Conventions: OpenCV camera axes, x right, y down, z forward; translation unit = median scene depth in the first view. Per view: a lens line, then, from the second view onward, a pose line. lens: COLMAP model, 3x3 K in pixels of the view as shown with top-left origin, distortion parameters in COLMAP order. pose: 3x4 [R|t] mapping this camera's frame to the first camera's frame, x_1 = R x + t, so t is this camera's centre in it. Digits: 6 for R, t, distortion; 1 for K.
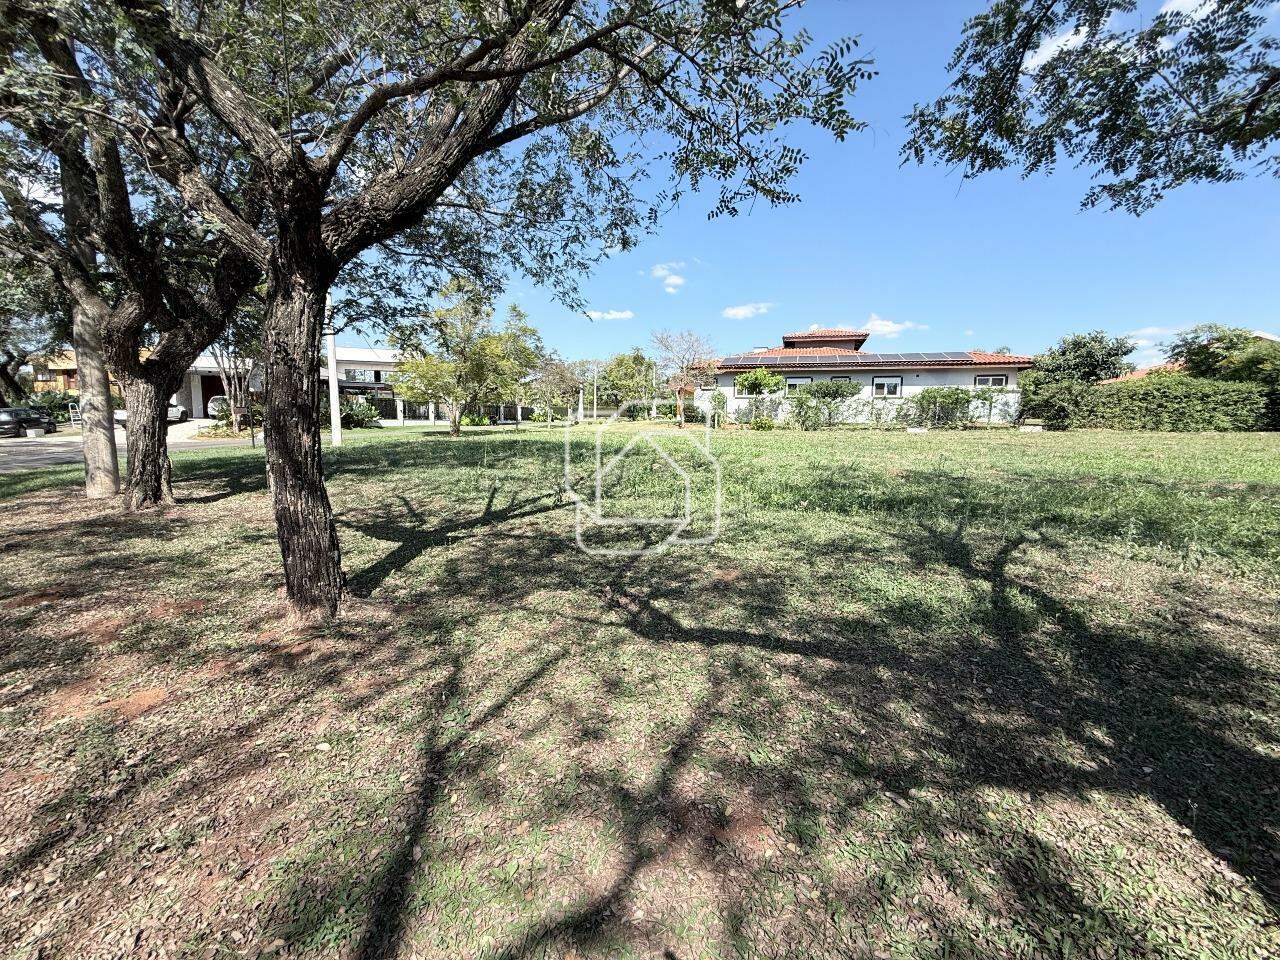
lens RADIAL K [[506.9, 0, 635.7], [0, 506.9, 479.0], [0, 0, 1]] dist [-0.001179, -0.000073]
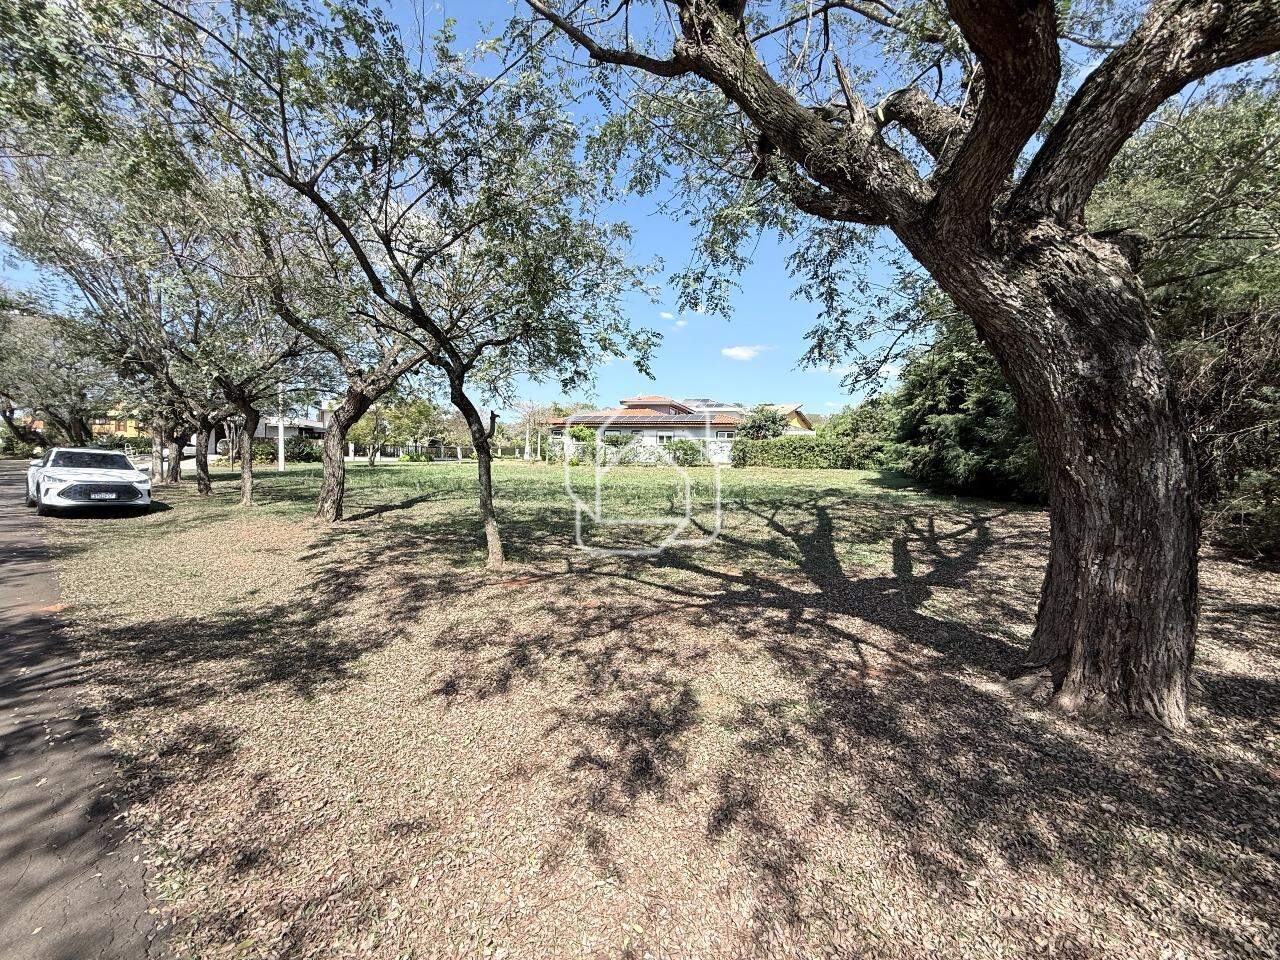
lens RADIAL K [[506.9, 0, 635.7], [0, 506.9, 479.0], [0, 0, 1]] dist [-0.001179, -0.000073]
pose [[0.999574, 0.011180, -0.026951, 0.427612], [-0.013223, 0.996954, -0.076856, 0.049167], [0.026010, 0.077180, 0.996678, -0.441351]]
